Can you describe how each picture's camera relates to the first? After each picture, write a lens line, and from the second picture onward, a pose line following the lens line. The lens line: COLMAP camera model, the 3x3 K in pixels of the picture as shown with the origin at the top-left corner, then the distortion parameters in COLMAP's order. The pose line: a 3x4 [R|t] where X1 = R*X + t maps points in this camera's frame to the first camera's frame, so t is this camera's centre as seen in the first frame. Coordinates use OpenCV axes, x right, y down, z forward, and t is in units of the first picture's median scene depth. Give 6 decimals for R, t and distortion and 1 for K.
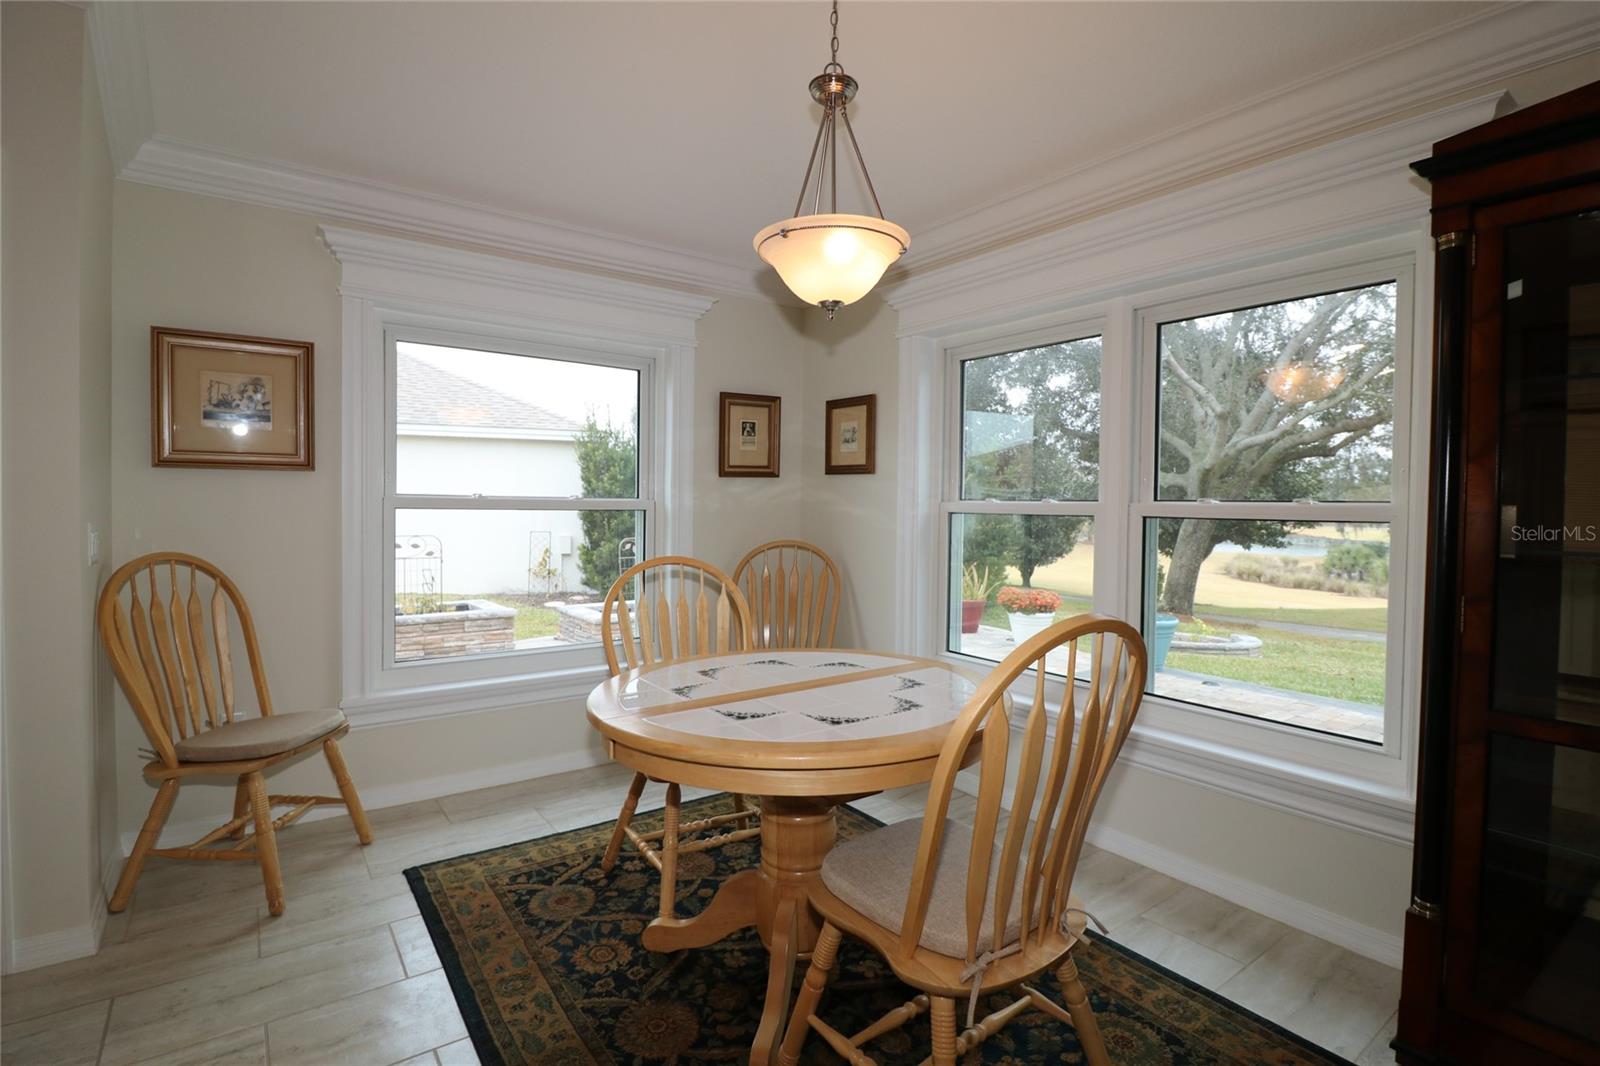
lens RADIAL K [[752.0, 0, 797.6], [0, 752.0, 524.4], [0, 0, 1]] dist [-0.012668, -0.007194]
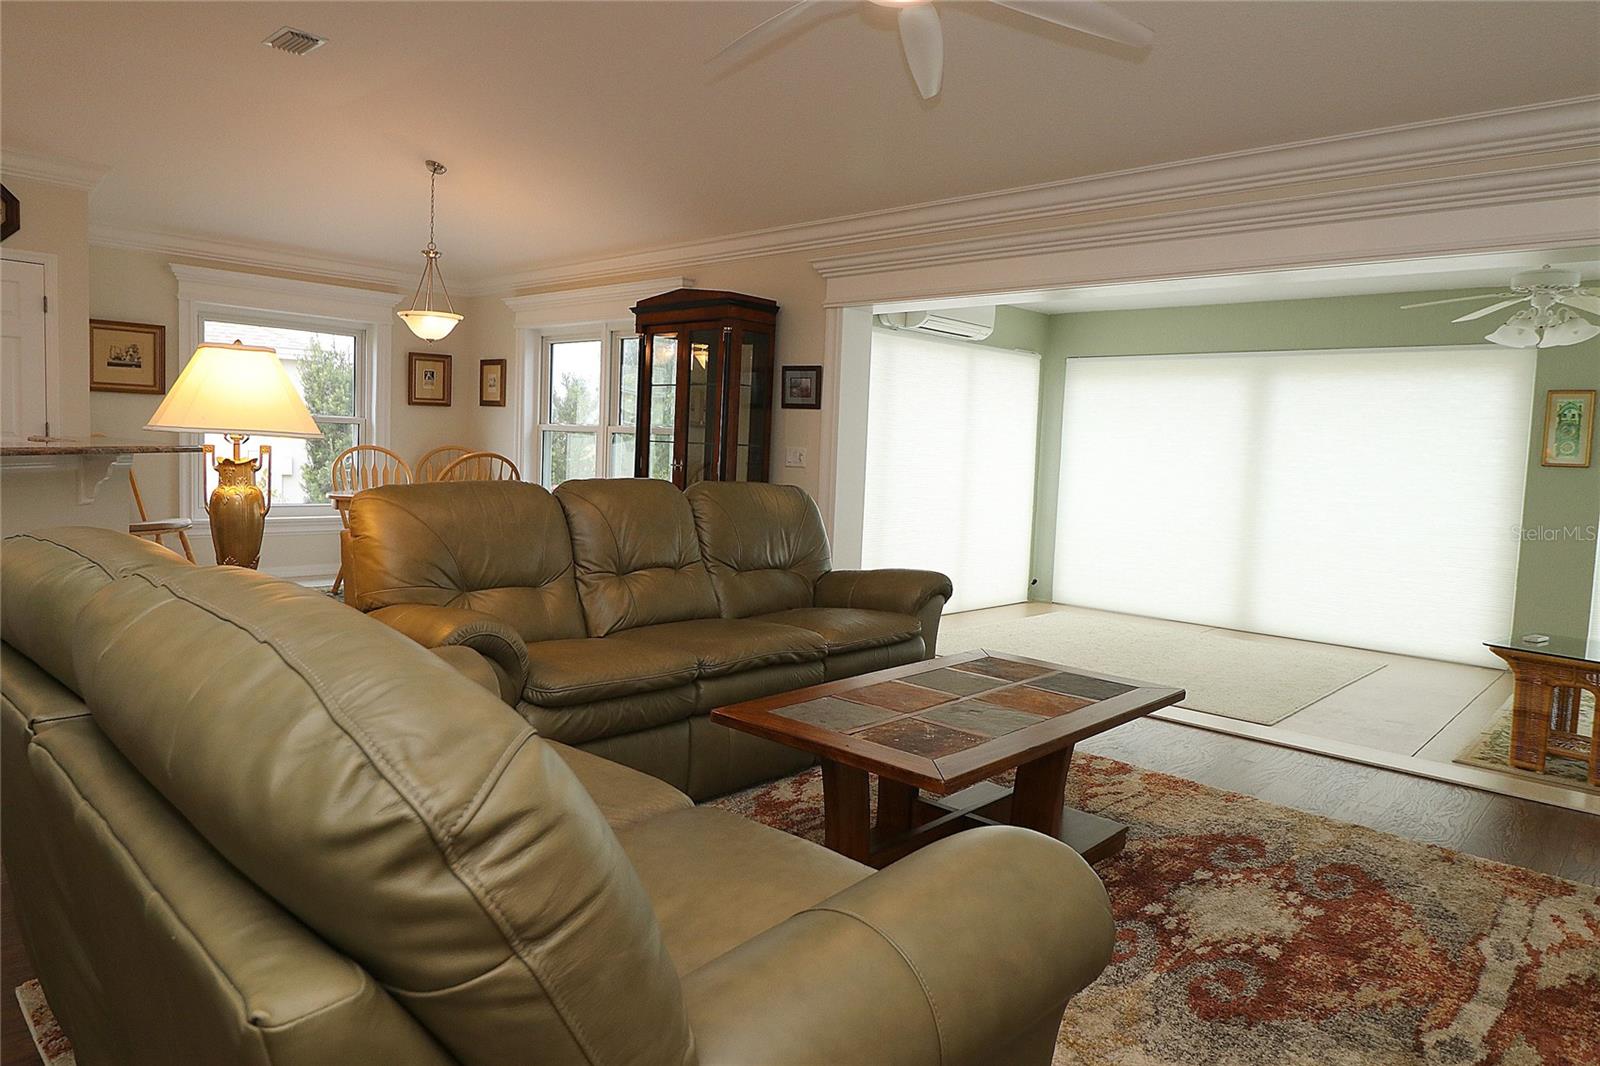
lens RADIAL K [[1007.0, 0, 803.1], [0, 1007.0, 517.3], [0, 0, 1]] dist [-0.003992, 0.000522]
pose [[0.981424, 0.014466, 0.191303, 0.506336], [-0.023669, 0.998665, 0.045909, 0.092392], [-0.190384, -0.049584, 0.980457, -2.059819]]
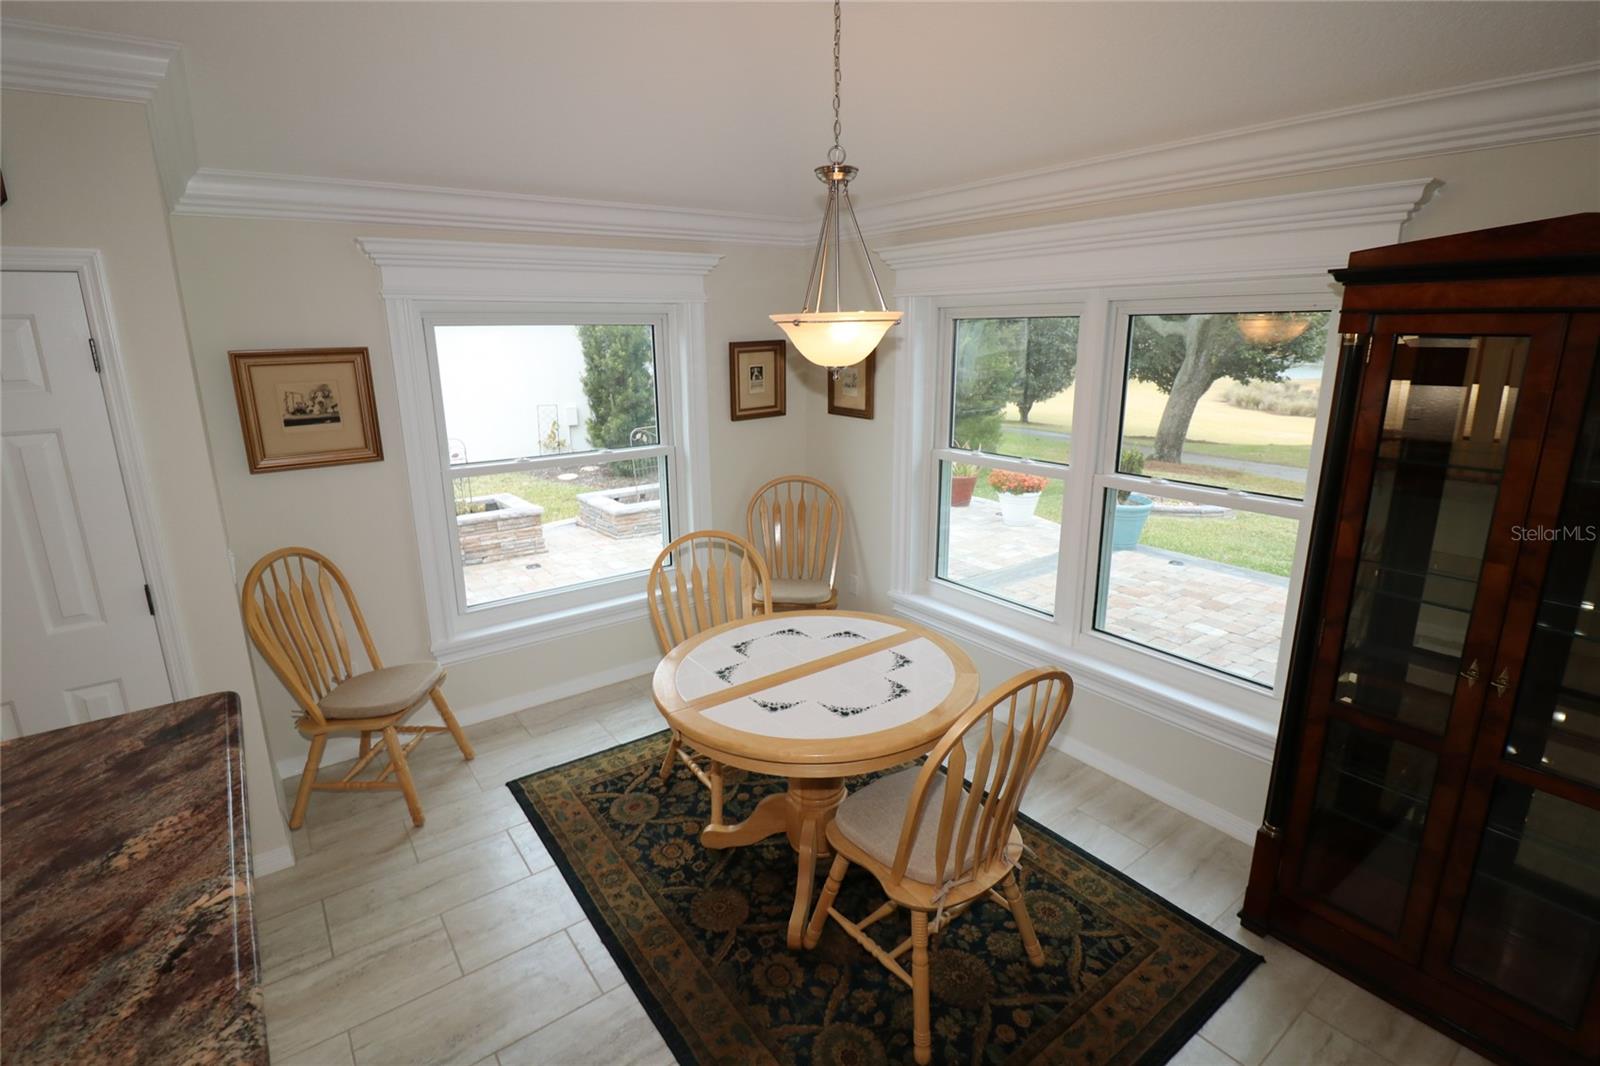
lens RADIAL K [[752.0, 0, 795.9], [0, 752.0, 518.5], [0, 0, 1]] dist [-0.012668, -0.007194]
pose [[0.999739, -0.022665, -0.002802, -0.017069], [0.022731, 0.975745, 0.217728, -0.258212], [-0.002201, -0.217735, 0.976005, -0.163757]]
